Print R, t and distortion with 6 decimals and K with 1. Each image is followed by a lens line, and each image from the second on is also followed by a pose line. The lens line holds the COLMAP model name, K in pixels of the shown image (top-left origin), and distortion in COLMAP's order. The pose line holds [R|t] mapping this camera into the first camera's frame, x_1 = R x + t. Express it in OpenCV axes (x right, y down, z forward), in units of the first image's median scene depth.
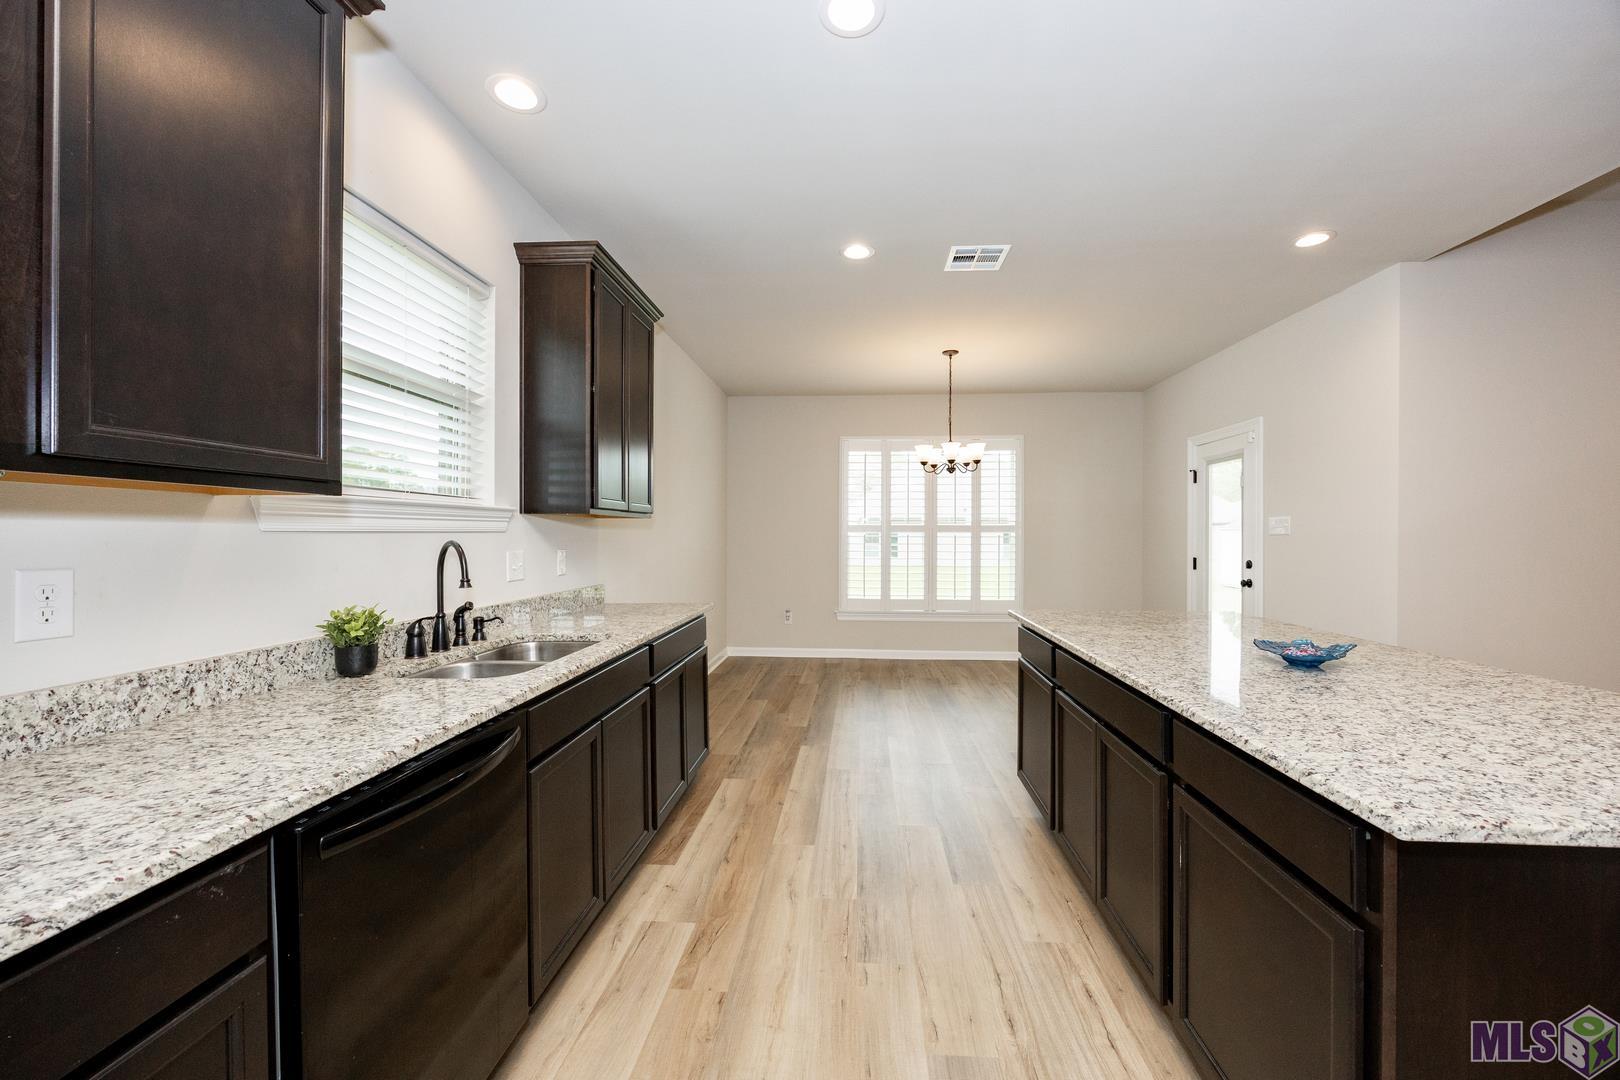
lens RADIAL K [[639.5, 0, 815.5], [0, 639.5, 514.6], [0, 0, 1]] dist [-0.000494, -0.000099]
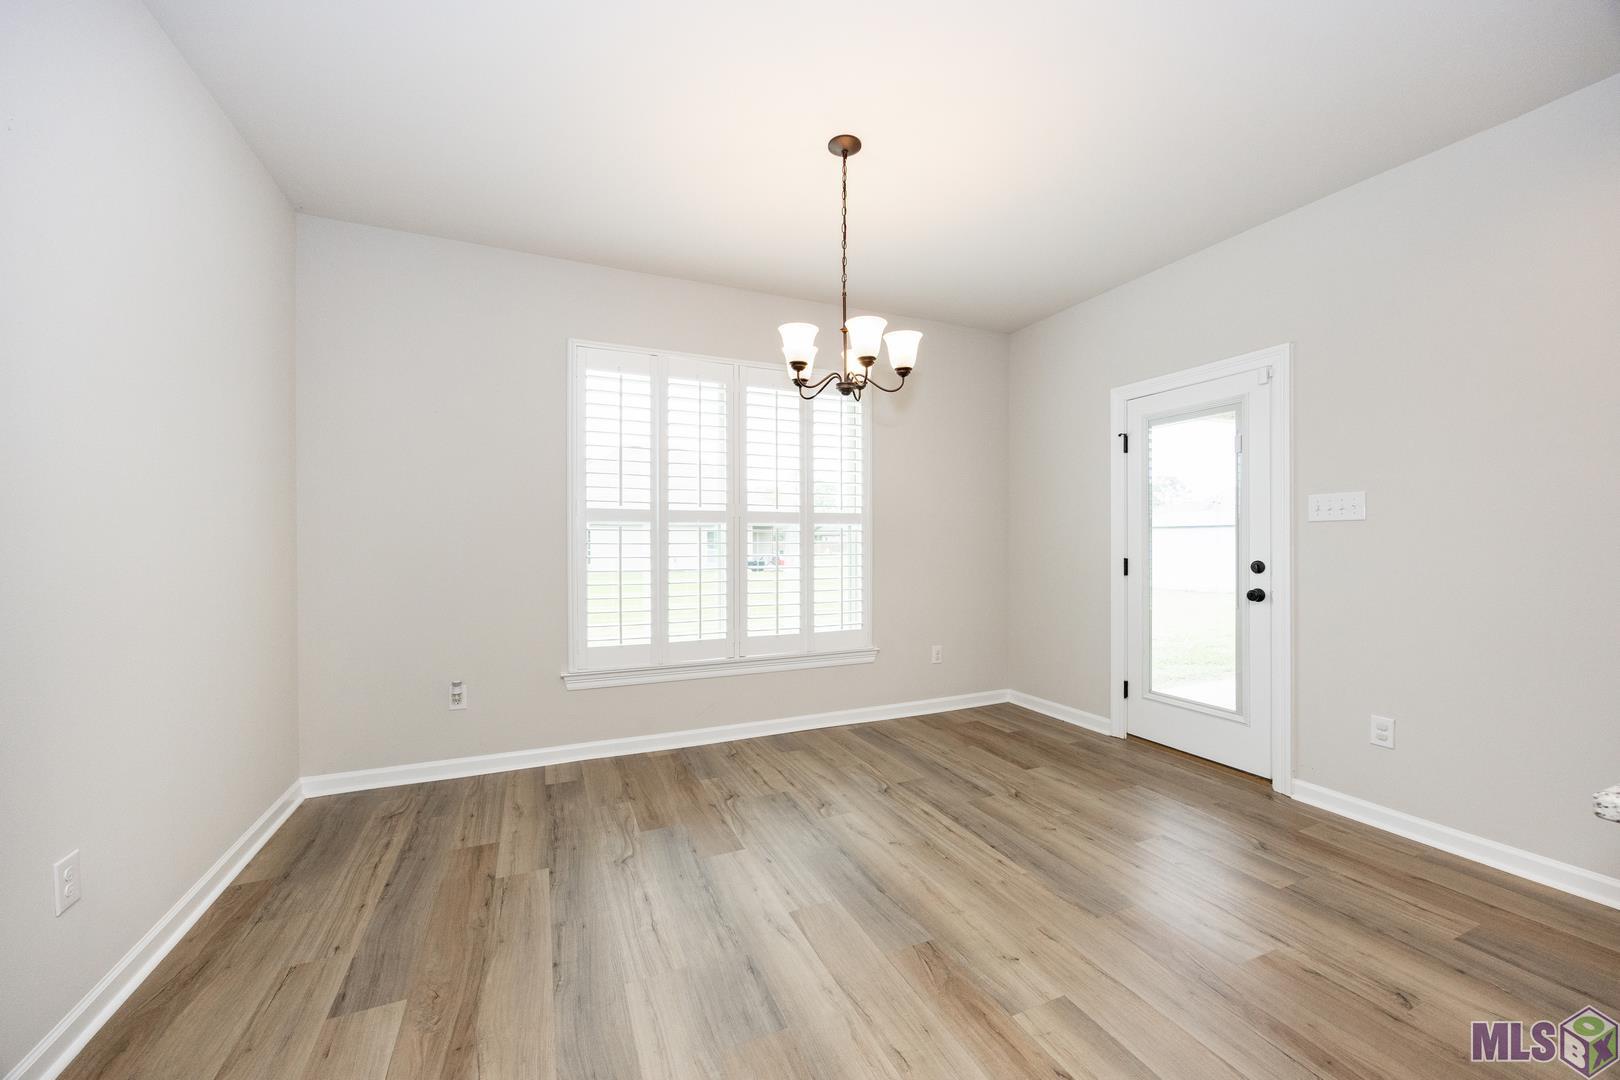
lens RADIAL K [[620.6, 0, 815.5], [0, 620.6, 543.4], [0, 0, 1]] dist [-0.006040, 0.000269]
pose [[0.878758, -0.009247, 0.477178, -0.027903], [-0.010065, 0.999231, 0.037900, 0.024141], [-0.477161, -0.038108, 0.877989, 0.472640]]
